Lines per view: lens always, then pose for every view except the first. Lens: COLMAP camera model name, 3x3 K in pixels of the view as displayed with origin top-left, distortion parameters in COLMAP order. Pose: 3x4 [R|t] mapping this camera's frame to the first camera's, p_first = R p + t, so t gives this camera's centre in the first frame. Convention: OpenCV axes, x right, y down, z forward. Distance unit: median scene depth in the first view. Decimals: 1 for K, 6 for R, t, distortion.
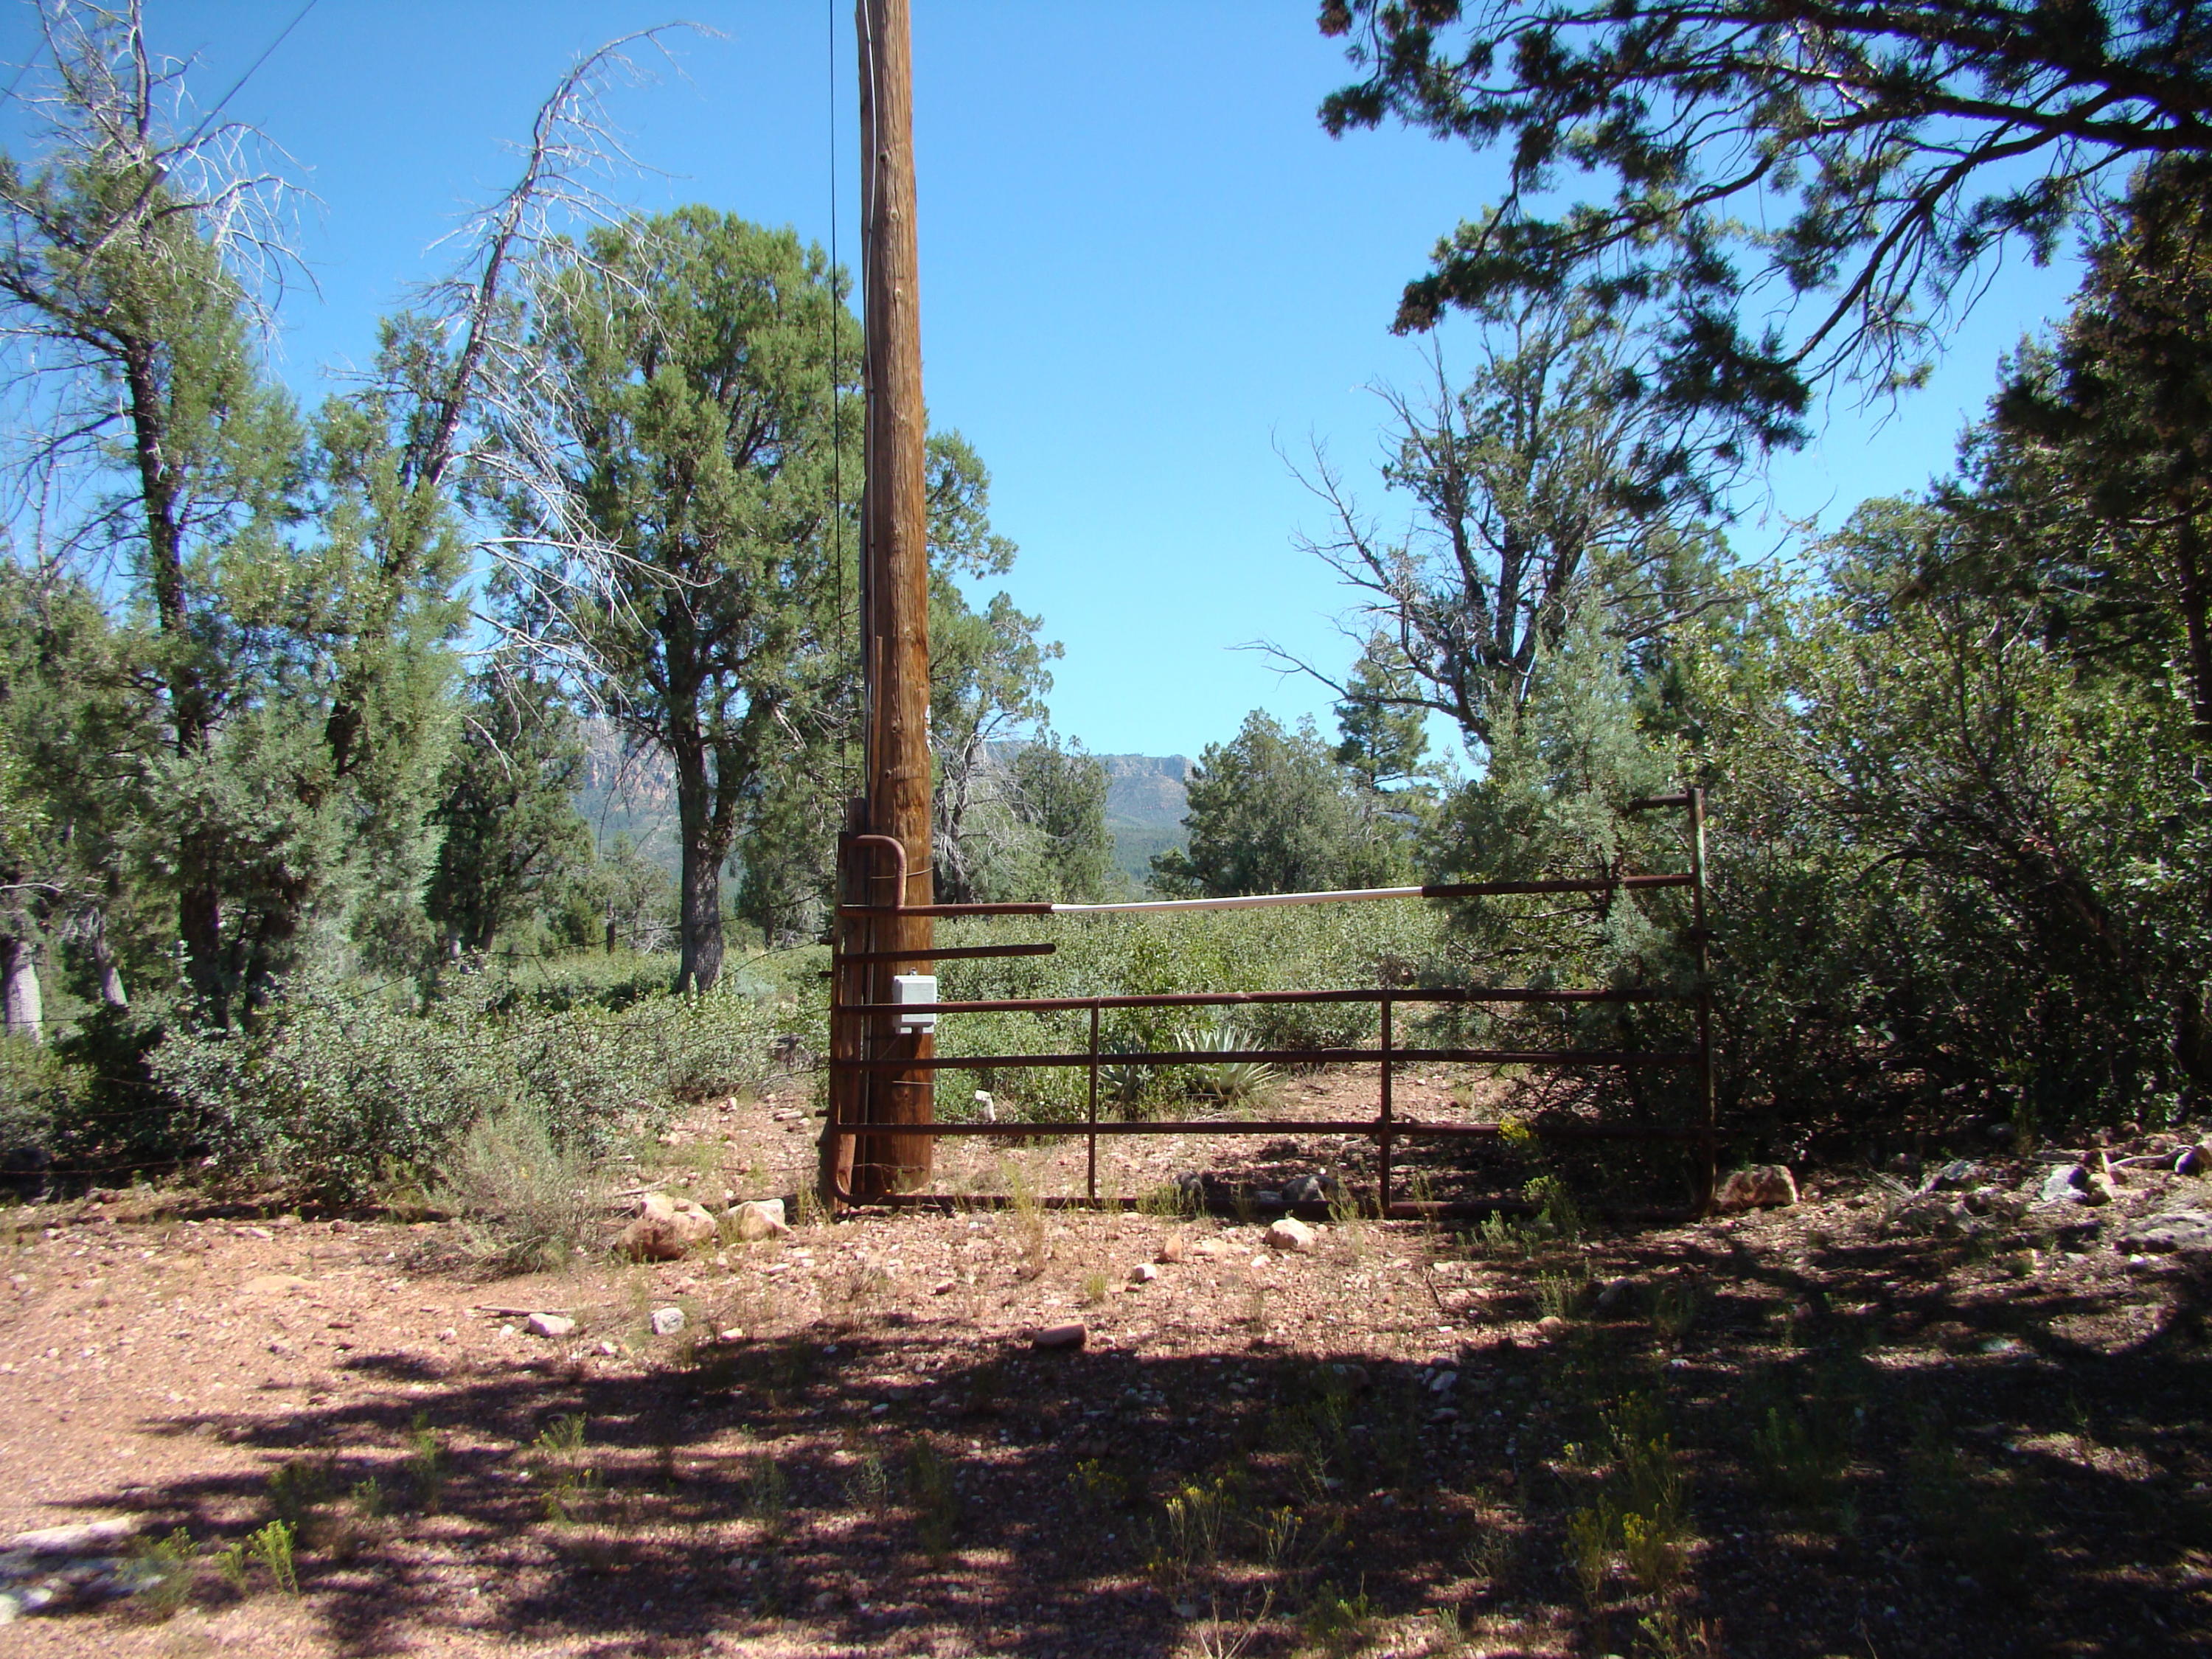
lens RADIAL K [[2010.4, 0, 1106.7], [0, 2010.4, 870.5], [0, 0, 1]] dist [-0.189993, 0.122555]
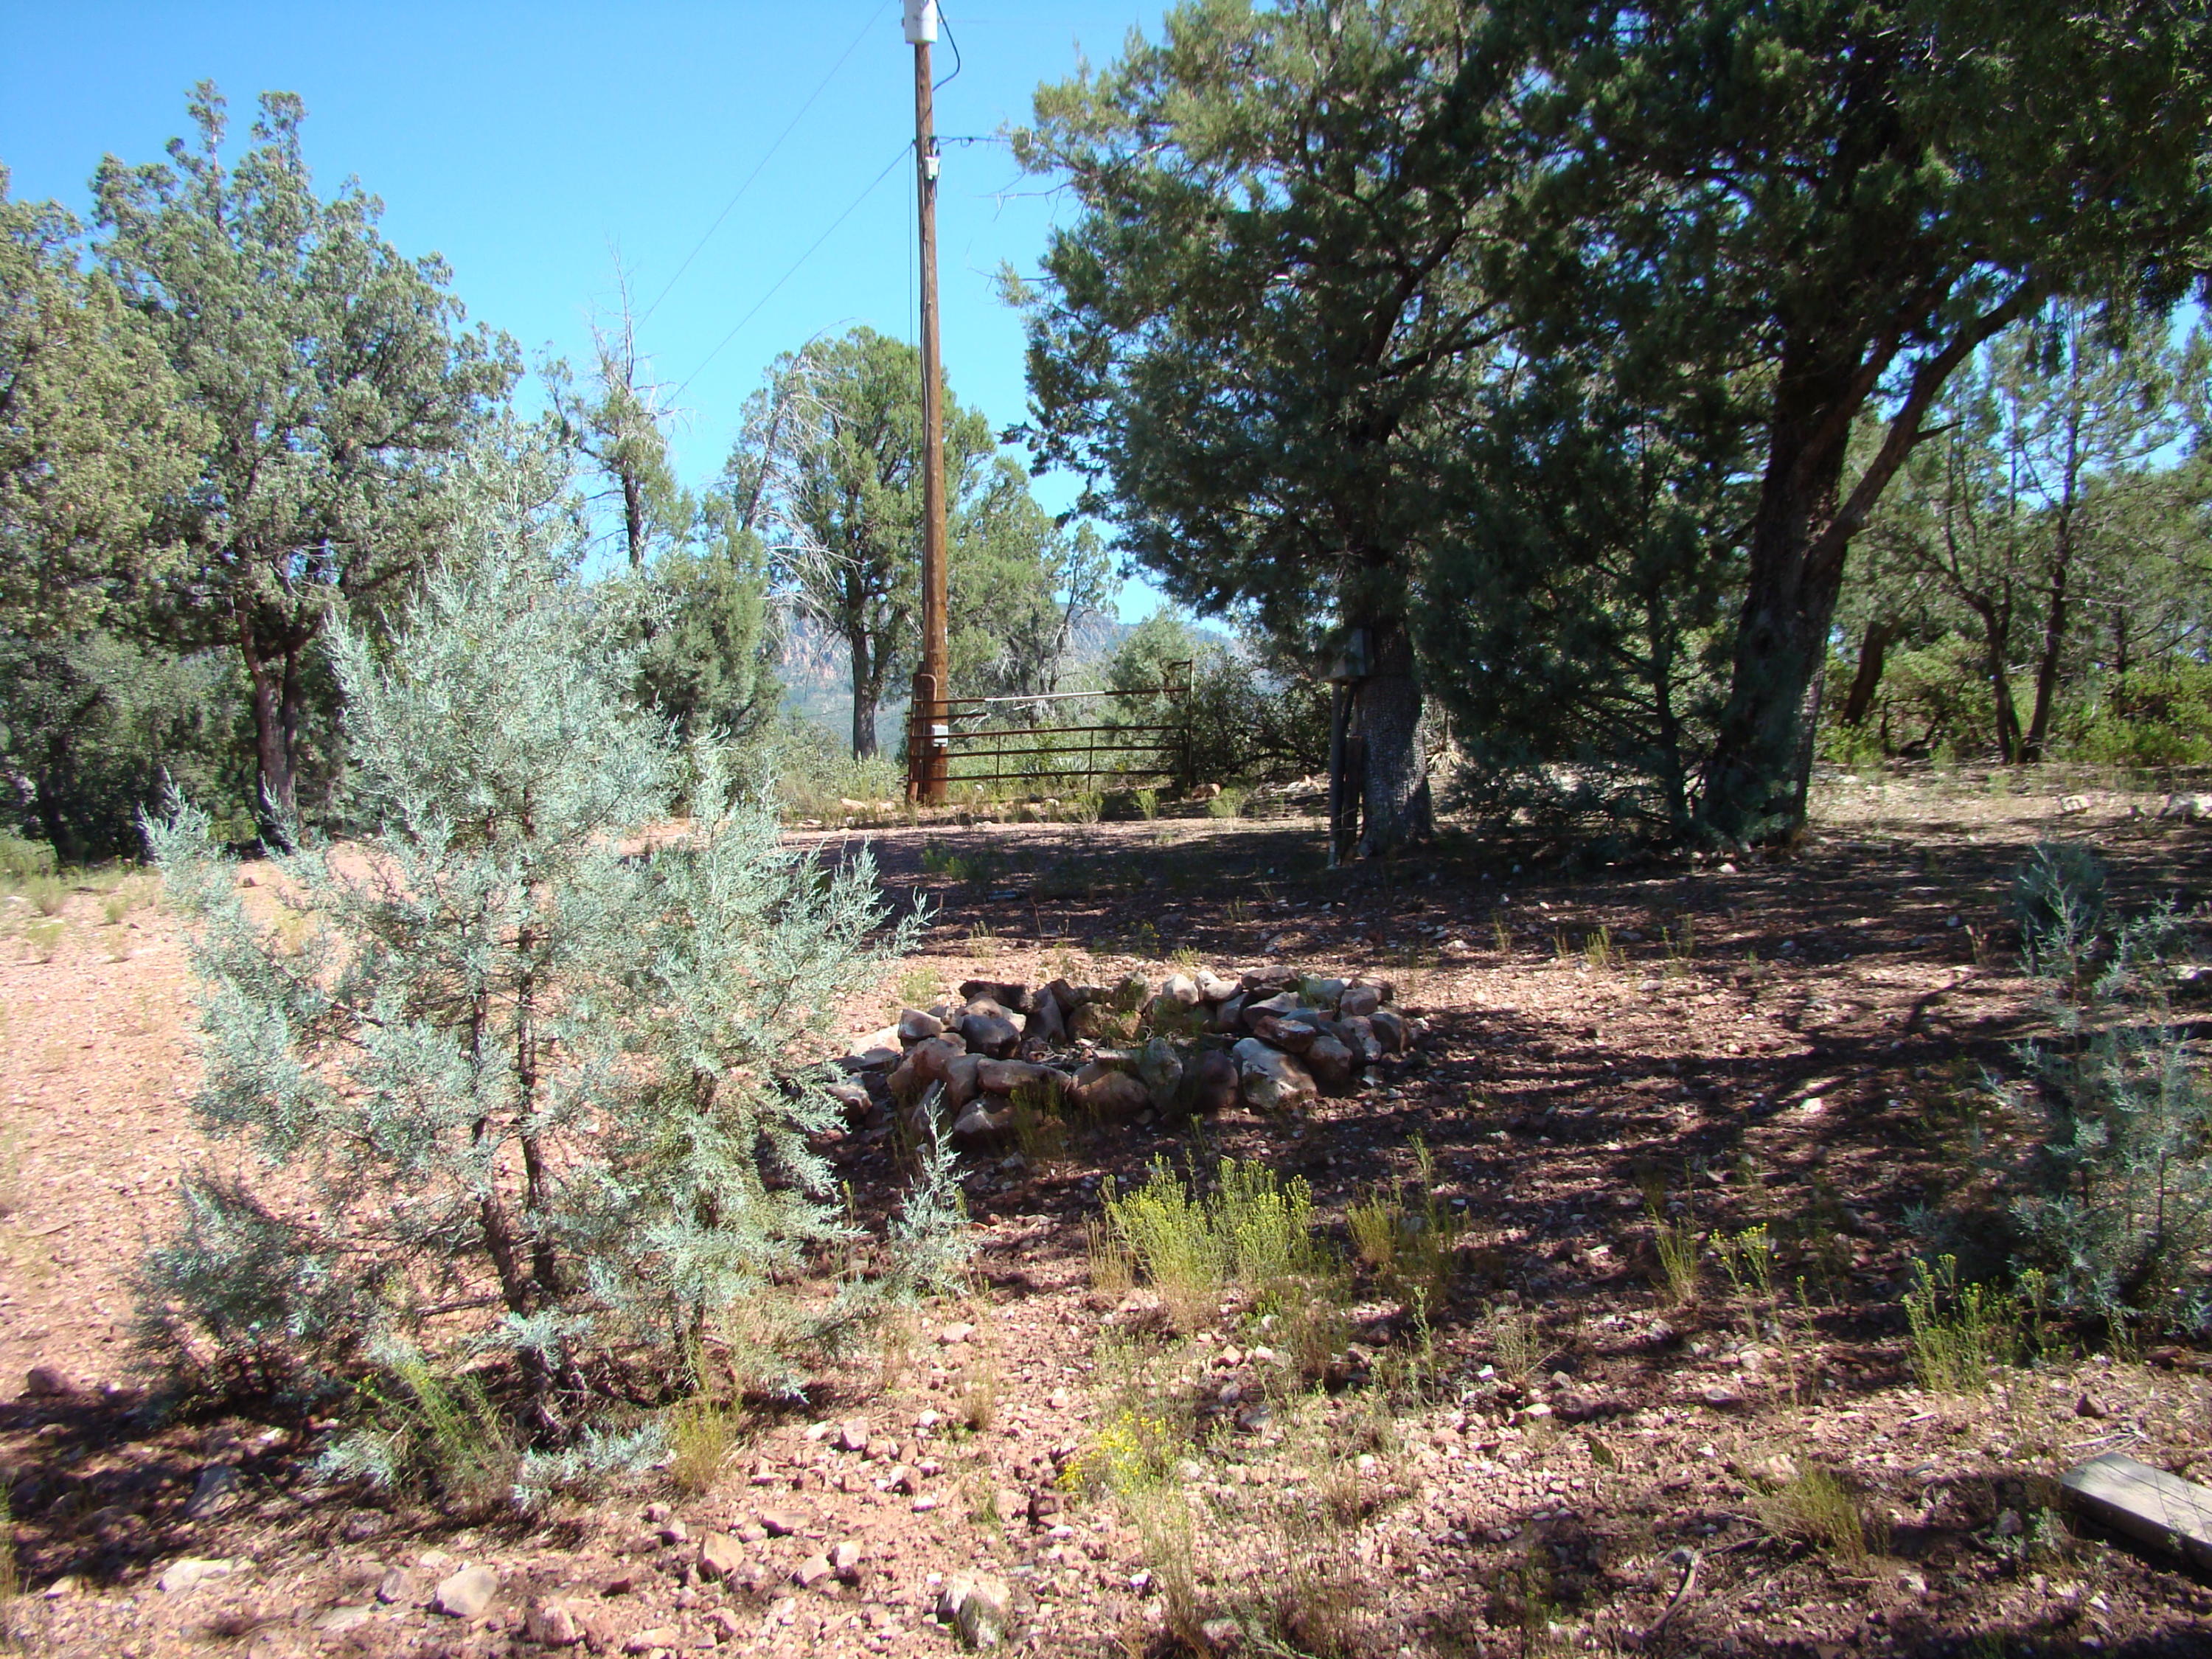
lens RADIAL K [[2010.4, 0, 1106.7], [0, 2010.4, 870.5], [0, 0, 1]] dist [-0.189993, 0.122555]
pose [[0.996555, 0.018662, -0.080805, 0.162684], [-0.013936, 0.998181, 0.058663, 0.039505], [0.081752, -0.057335, 0.995002, -0.784628]]
